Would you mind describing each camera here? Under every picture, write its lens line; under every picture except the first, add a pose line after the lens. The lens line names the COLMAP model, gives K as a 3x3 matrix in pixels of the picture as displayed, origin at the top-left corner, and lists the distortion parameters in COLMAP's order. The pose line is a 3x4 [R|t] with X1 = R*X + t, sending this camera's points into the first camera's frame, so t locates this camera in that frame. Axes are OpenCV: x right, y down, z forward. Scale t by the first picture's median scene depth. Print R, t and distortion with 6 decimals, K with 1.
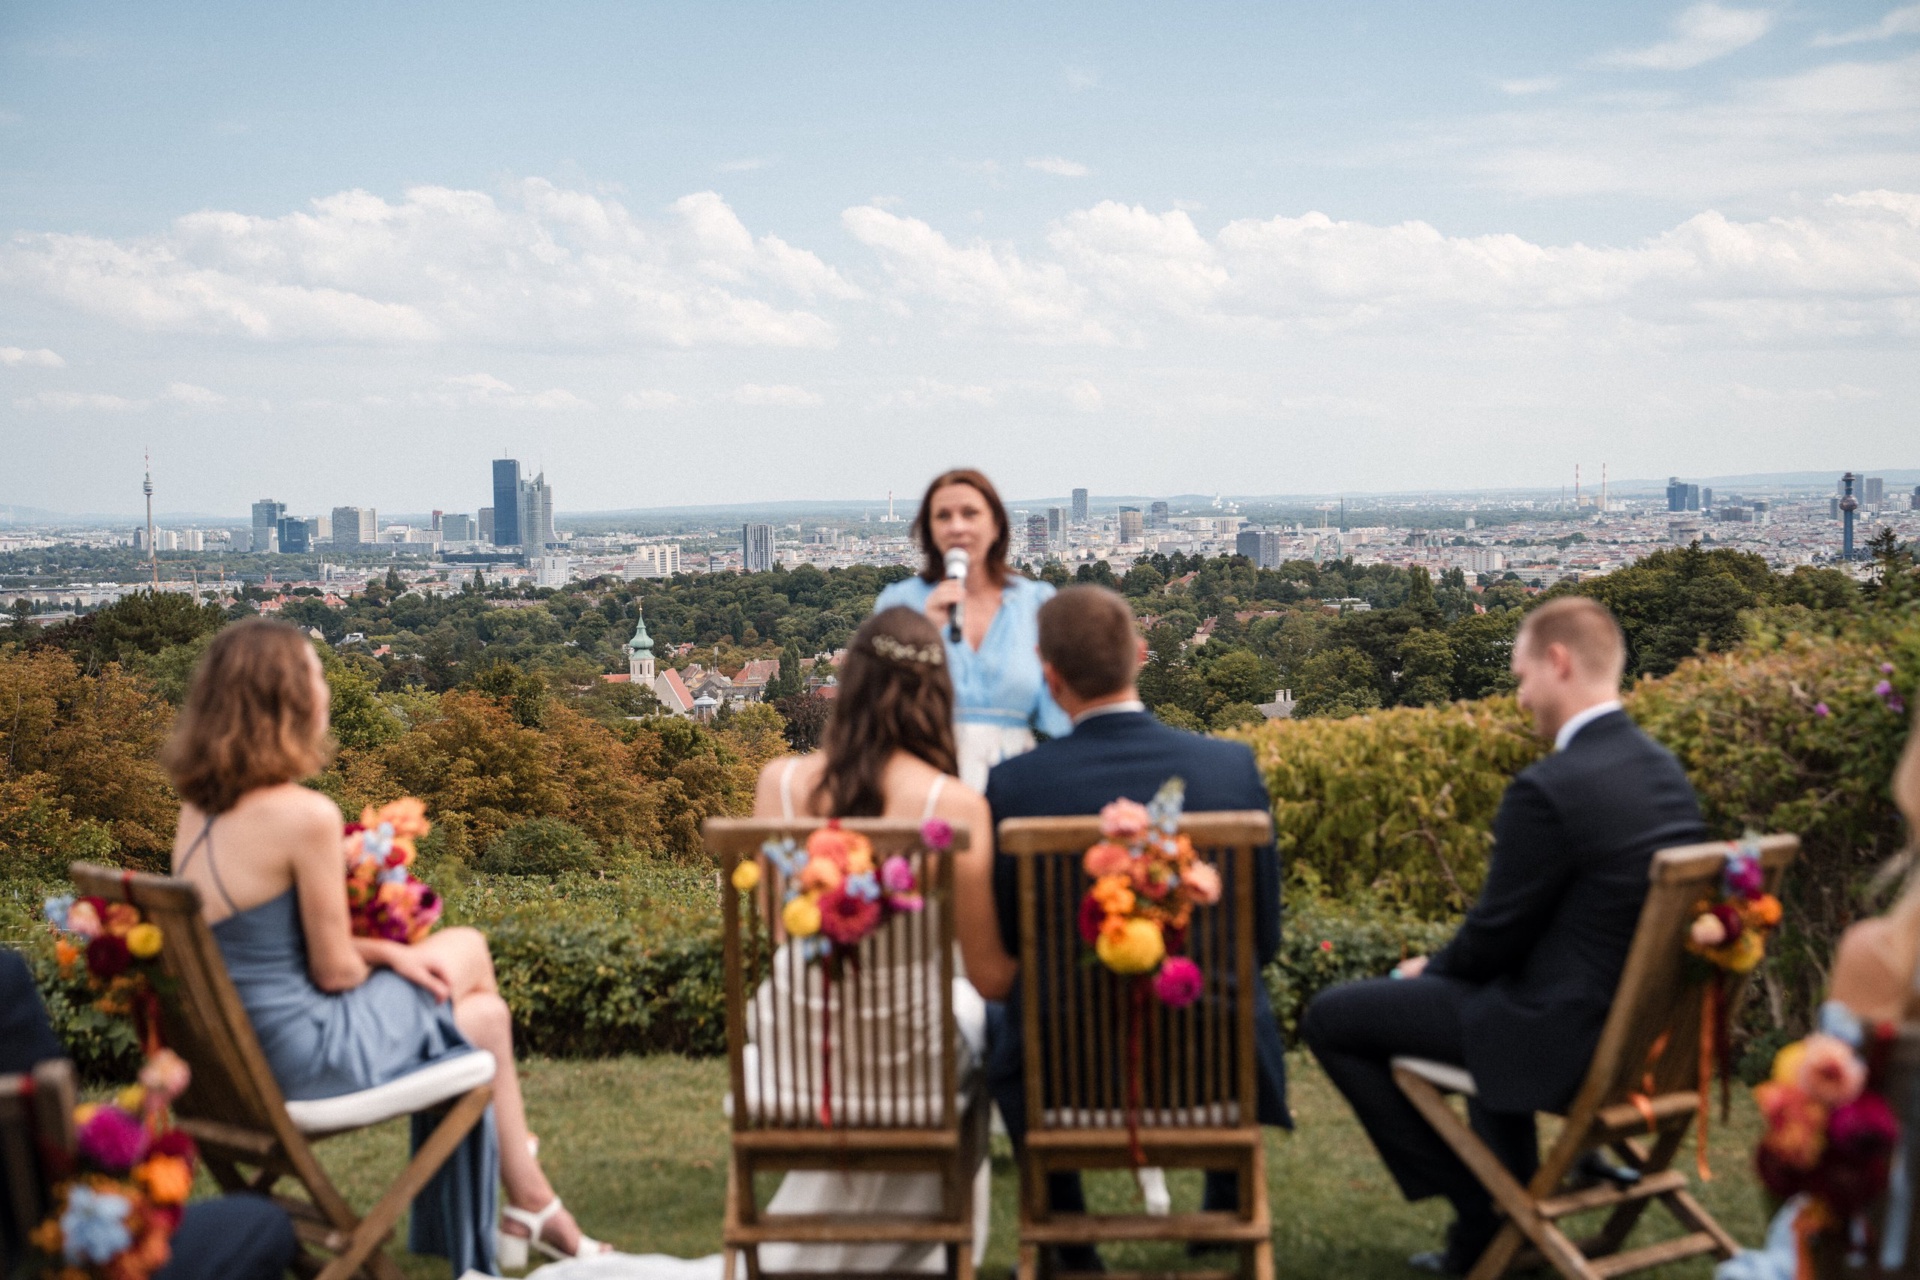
lens RADIAL K [[2967.2, 0, 960.0], [0, 2967.2, 640.0], [0, 0, 1]] dist [0.209499, 0.168729]
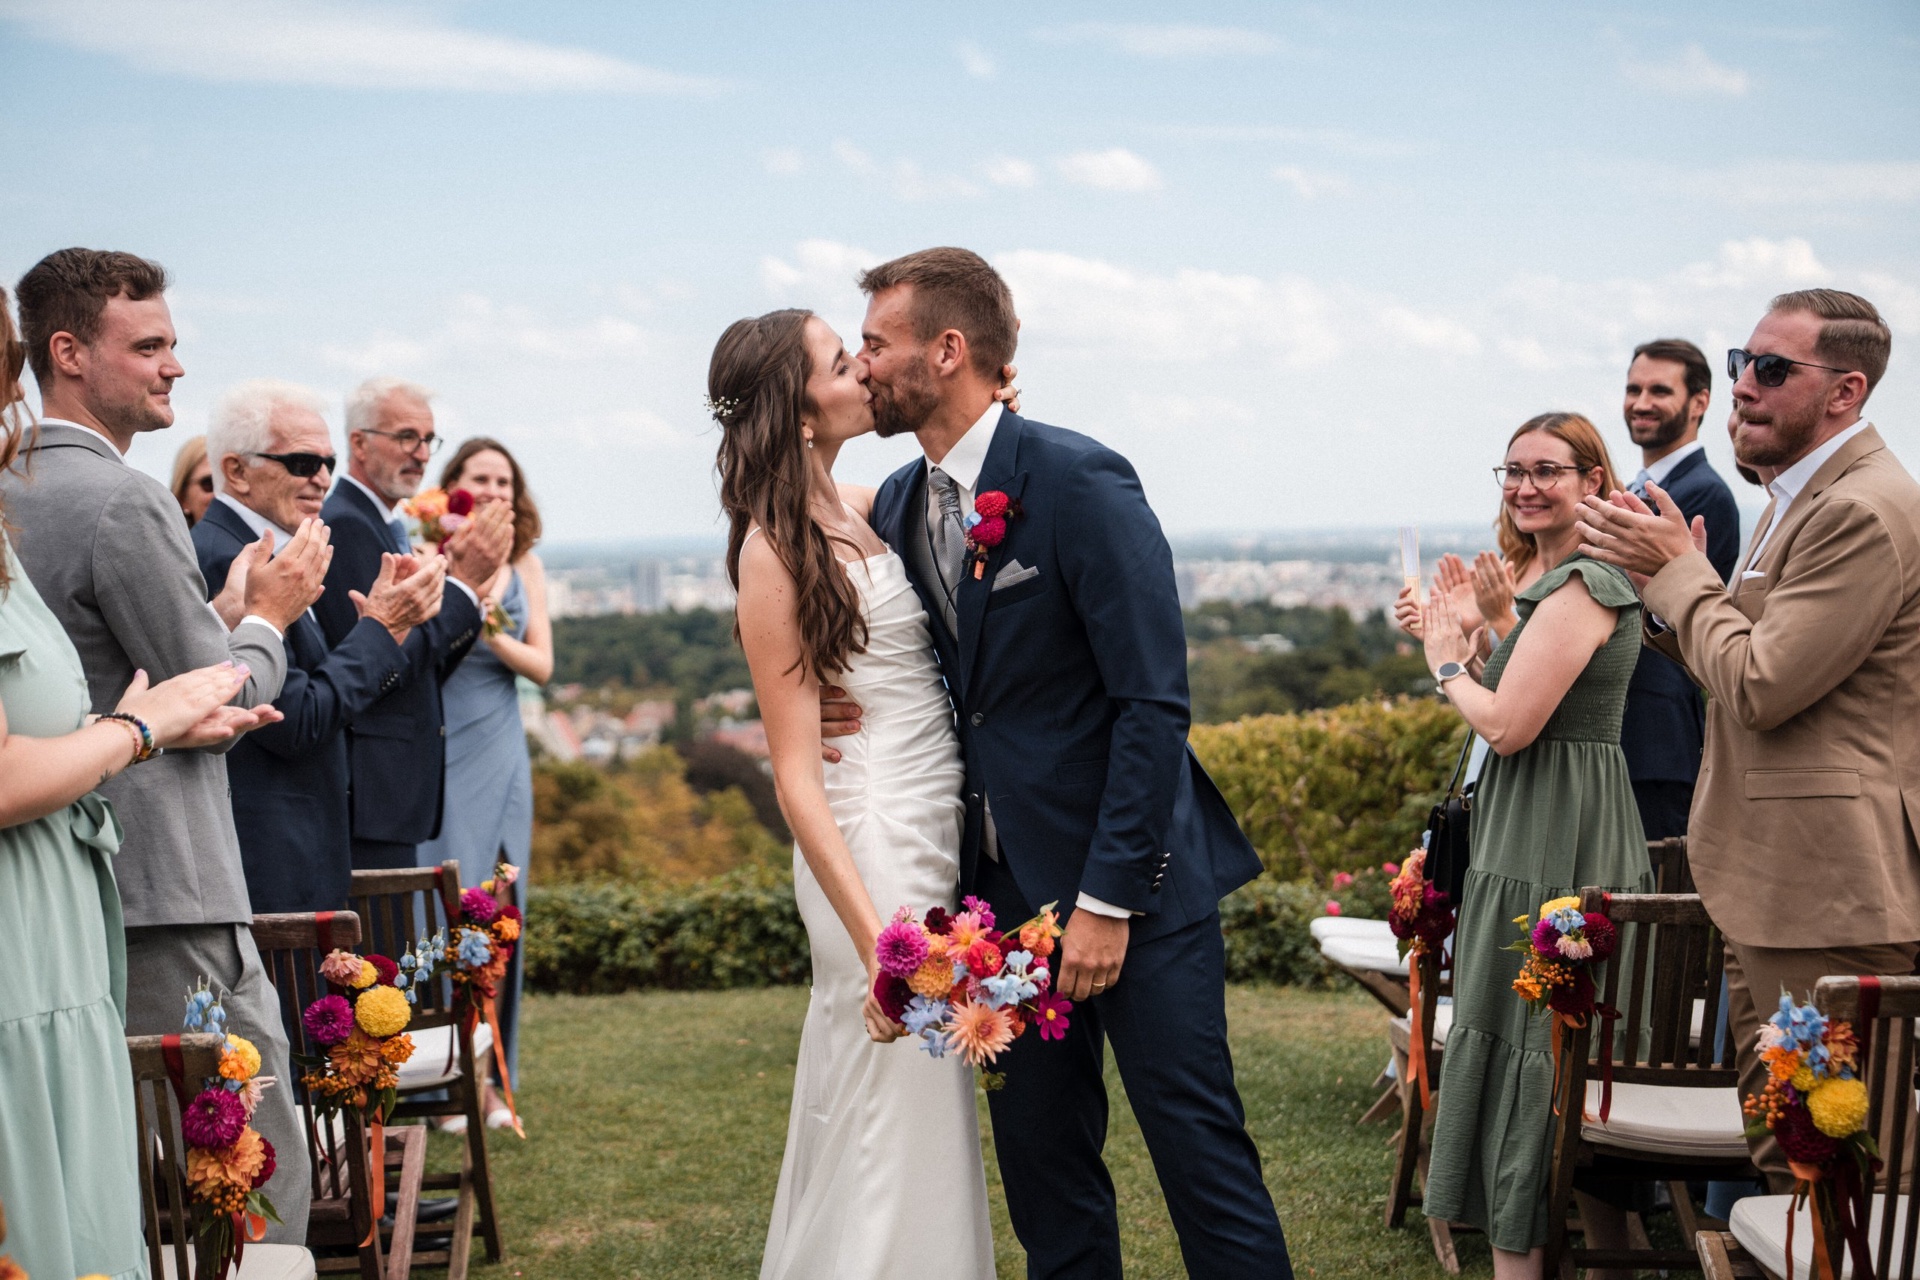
lens RADIAL K [[3313.6, 0, 1015.5], [0, 3313.6, 641.4], [0, 0, 1]] dist [0.273339, 0.884271]
pose [[0.998787, -0.001627, 0.049203, -0.018822], [0.002339, 0.999893, -0.014412, 0.012148], [-0.049174, 0.014509, 0.998685, -0.334986]]
